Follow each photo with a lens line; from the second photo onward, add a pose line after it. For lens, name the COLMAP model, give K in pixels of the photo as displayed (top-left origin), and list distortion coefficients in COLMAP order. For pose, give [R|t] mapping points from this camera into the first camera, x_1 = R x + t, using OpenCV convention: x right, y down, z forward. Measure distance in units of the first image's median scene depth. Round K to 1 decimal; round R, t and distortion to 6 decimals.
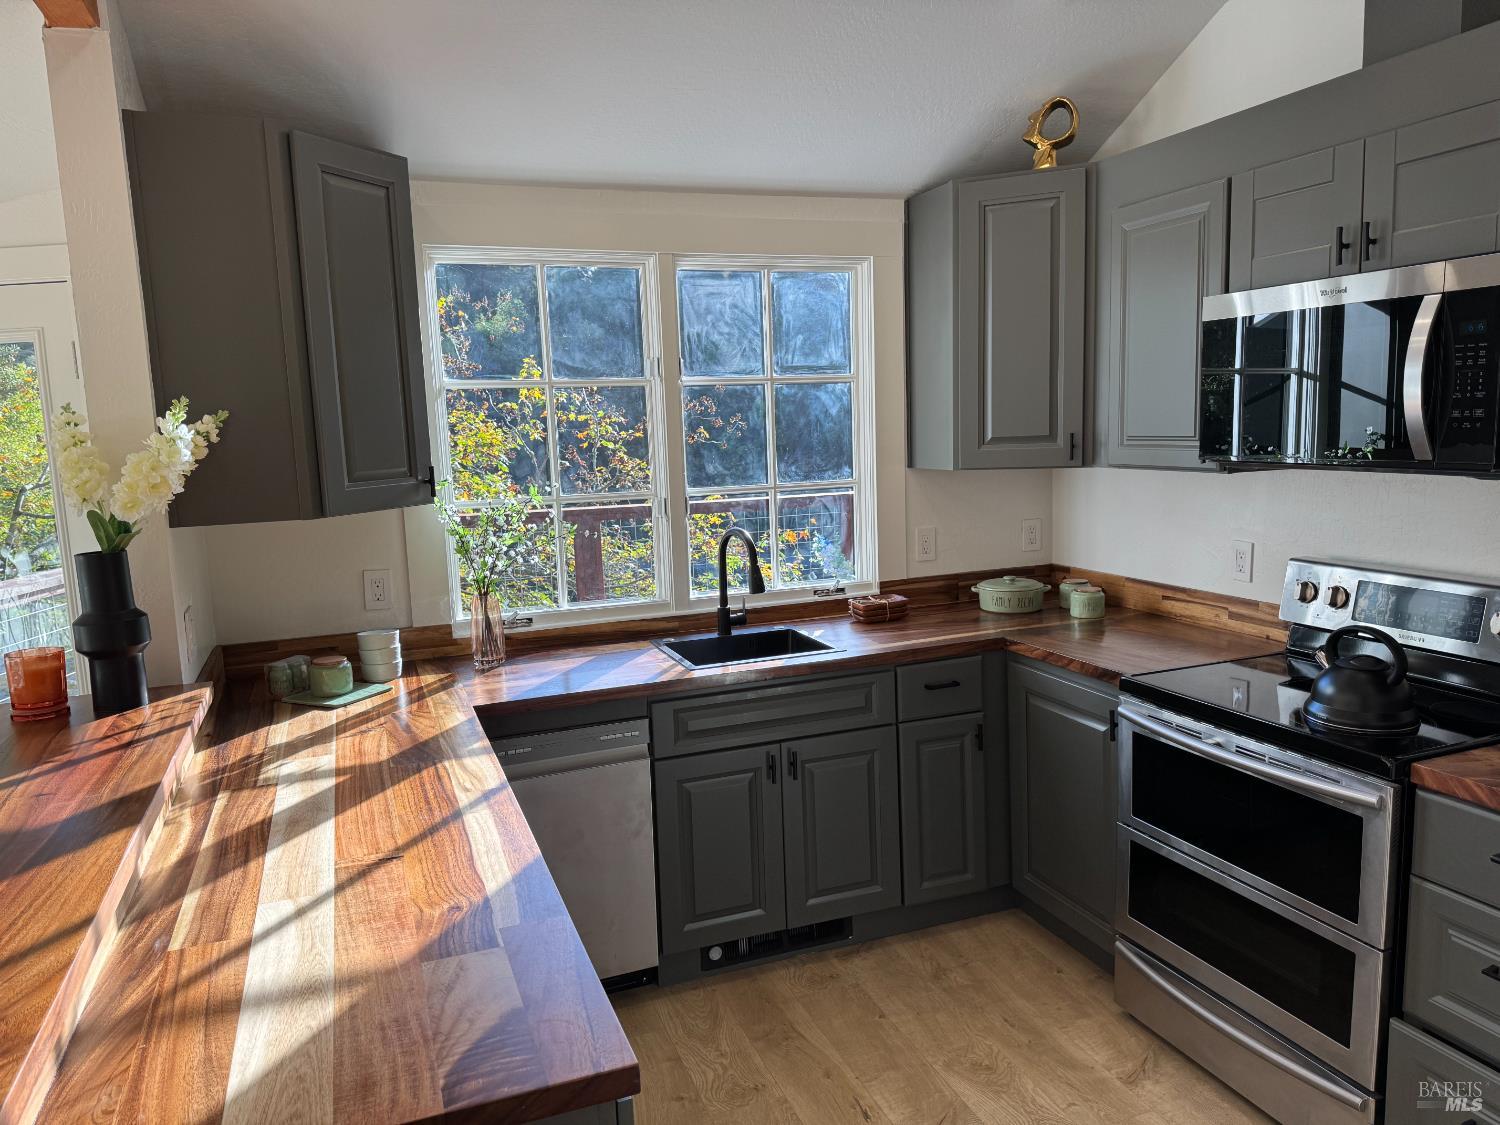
lens RADIAL K [[1050.7, 0, 741.9], [0, 1050.7, 563.8], [0, 0, 1]] dist [0.065244, -0.076334]
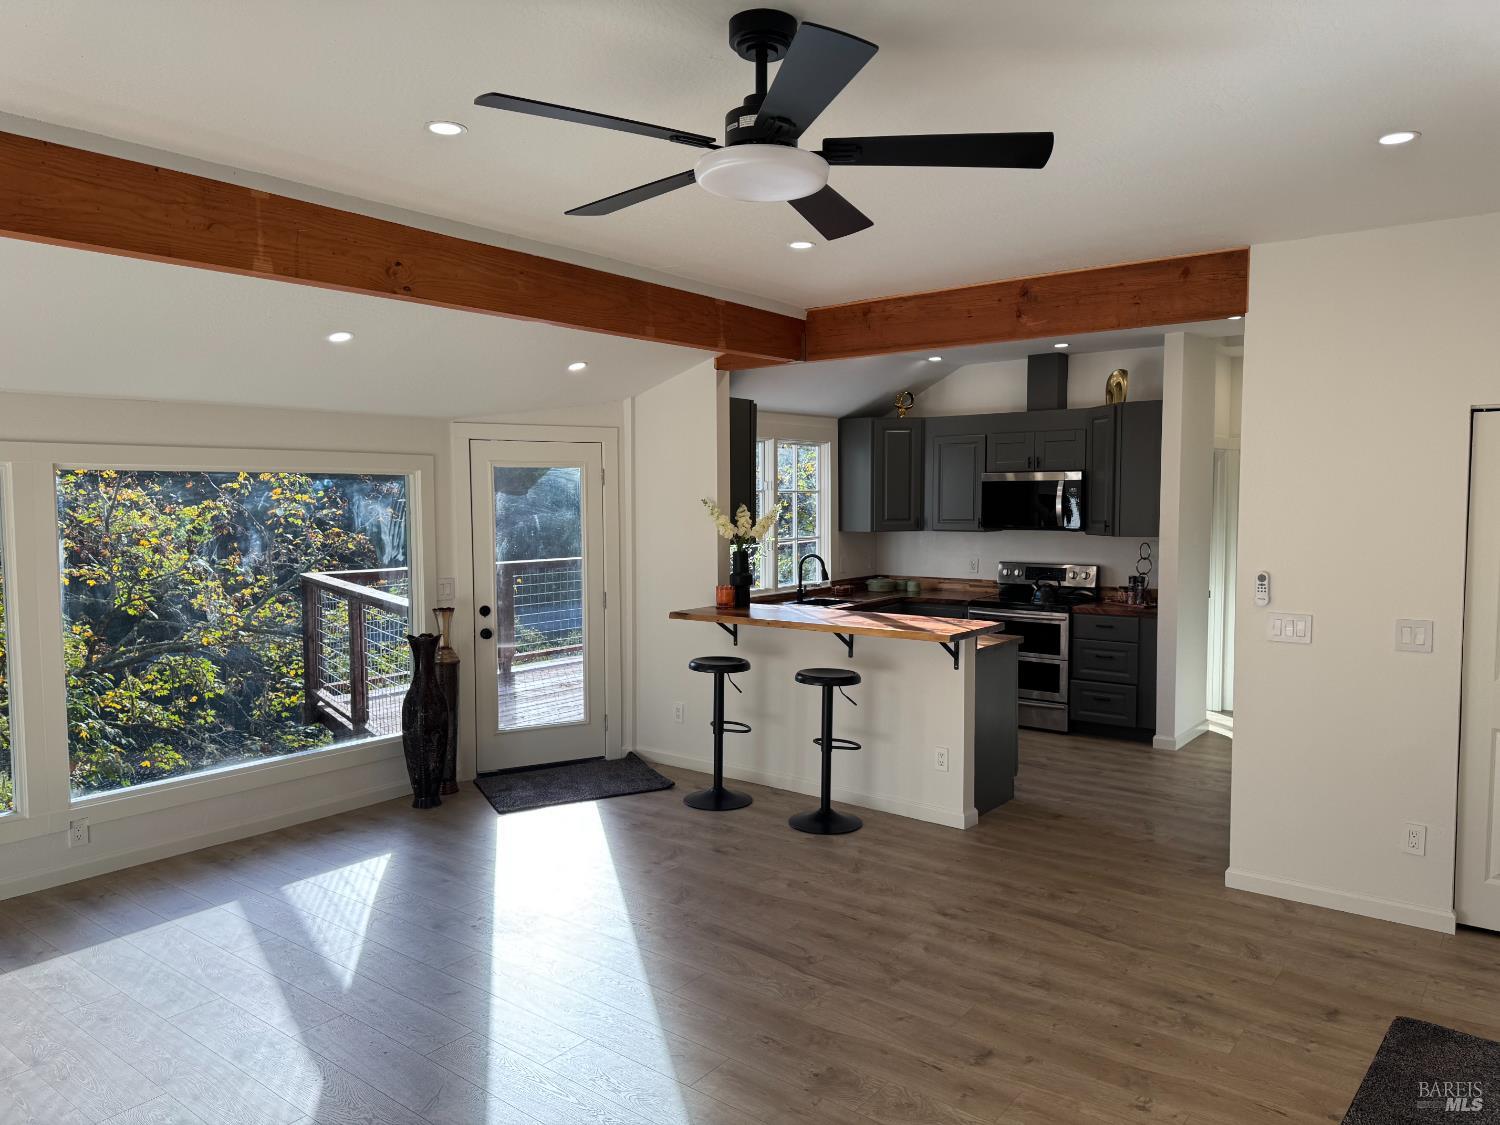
lens RADIAL K [[1083.5, 0, 767.2], [0, 1083.5, 566.5], [0, 0, 1]] dist [0.007941, 0.001980]
pose [[0.839059, 0.000368, 0.544041, -1.197575], [0.045358, 0.996471, -0.070627, 0.137142], [-0.542147, 0.083937, 0.836081, -0.823191]]
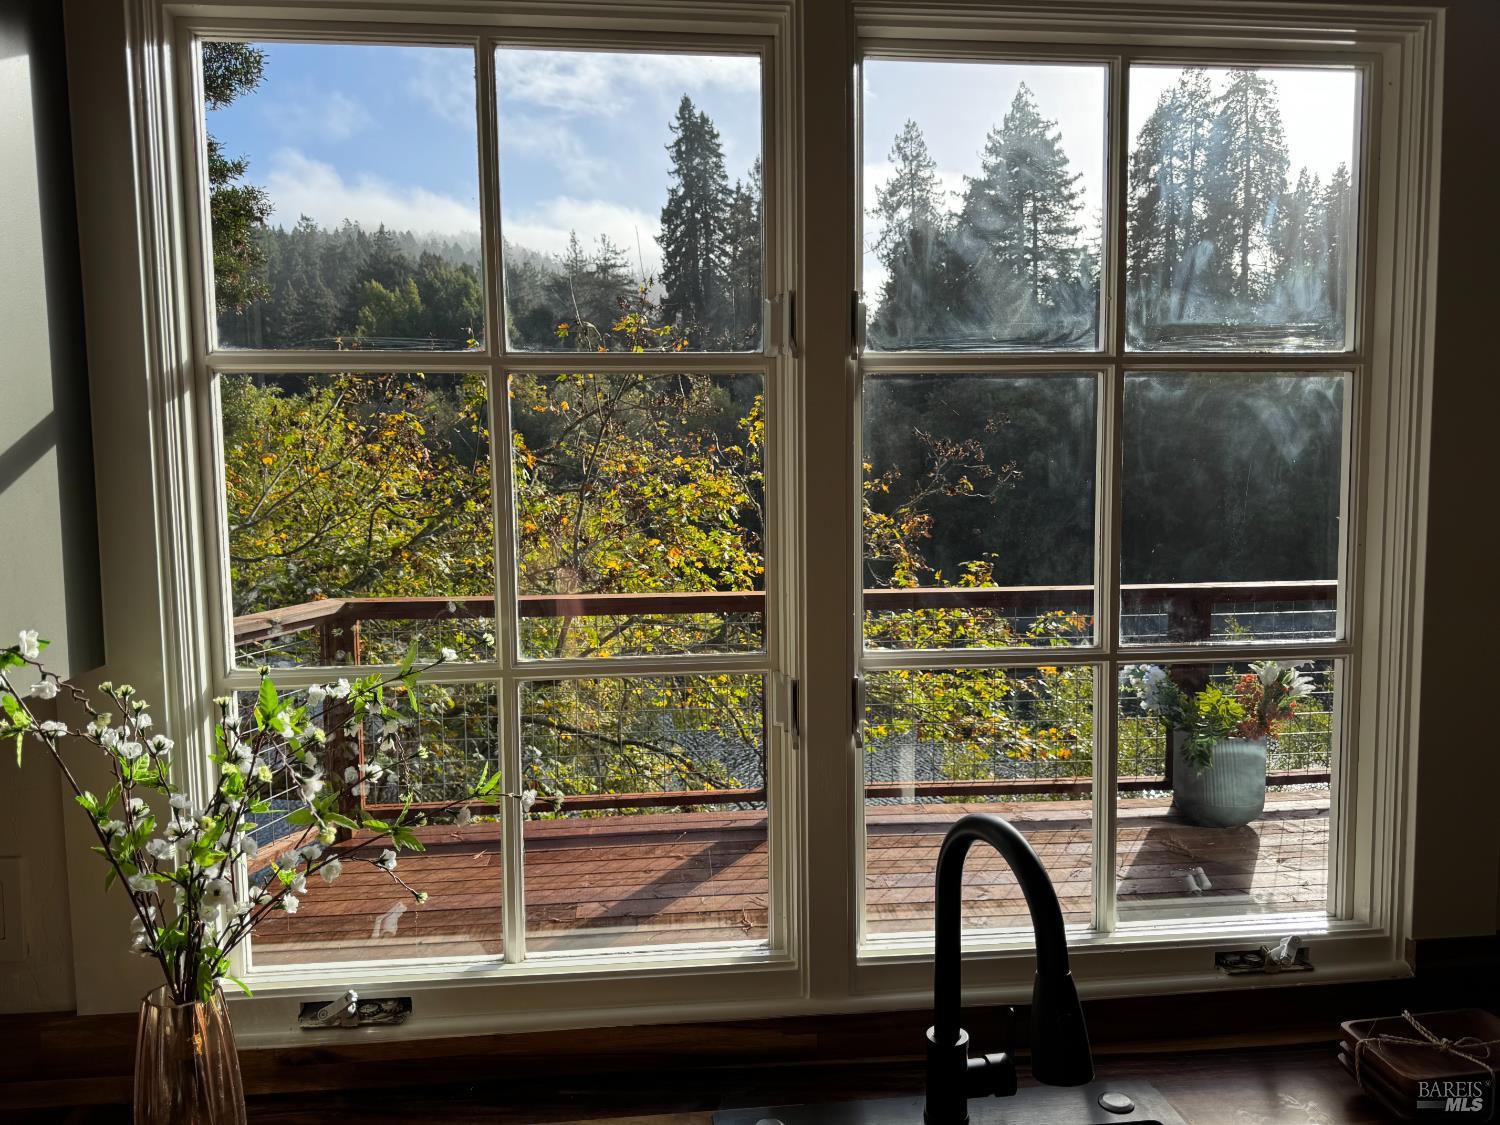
lens RADIAL K [[1055.0, 0, 744.1], [0, 1055.0, 563.7], [0, 0, 1]] dist [0.005905, -0.001147]
pose [[0.968458, 0.044235, -0.245221, -0.004800], [-0.054877, 0.997817, -0.036732, -0.090157], [0.243060, 0.049030, 0.968771, 0.657096]]
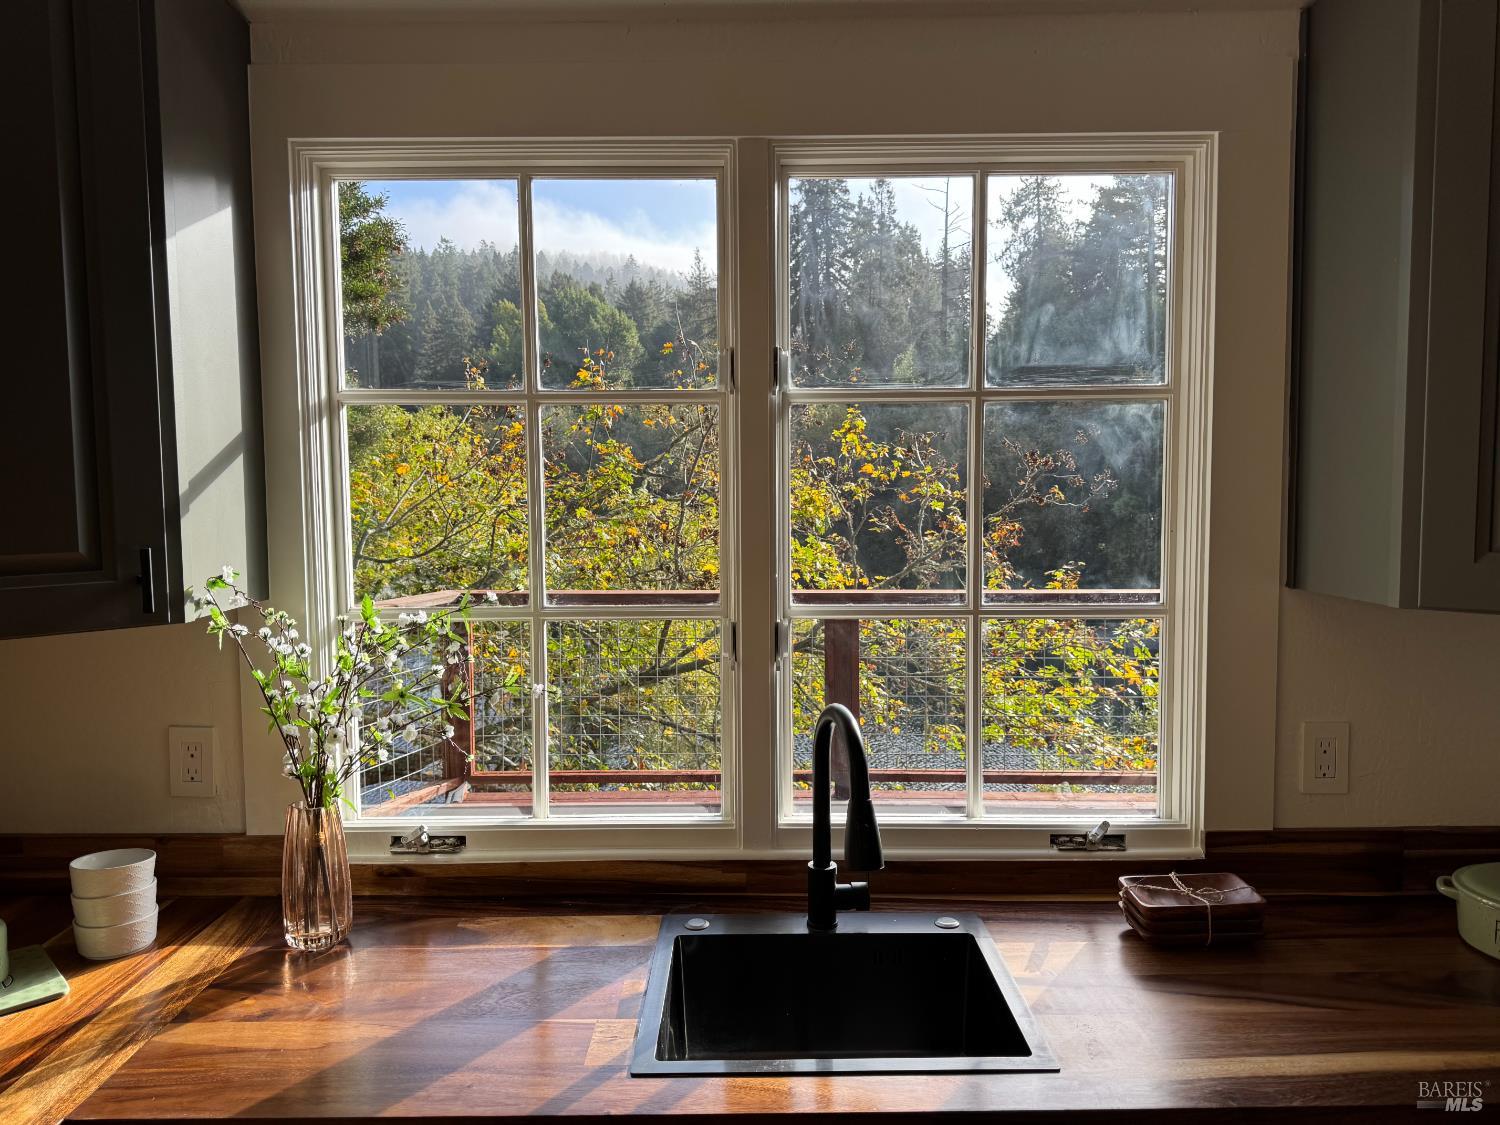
lens RADIAL K [[1040.4, 0, 750.0], [0, 1040.4, 562.5], [0, 0, 1]] dist [0.080124, -0.114779]
pose [[0.936345, 0.053076, -0.347046, 0.106827], [-0.072074, 0.996512, -0.042055, -0.072361], [0.343604, 0.064391, 0.936905, 0.540810]]
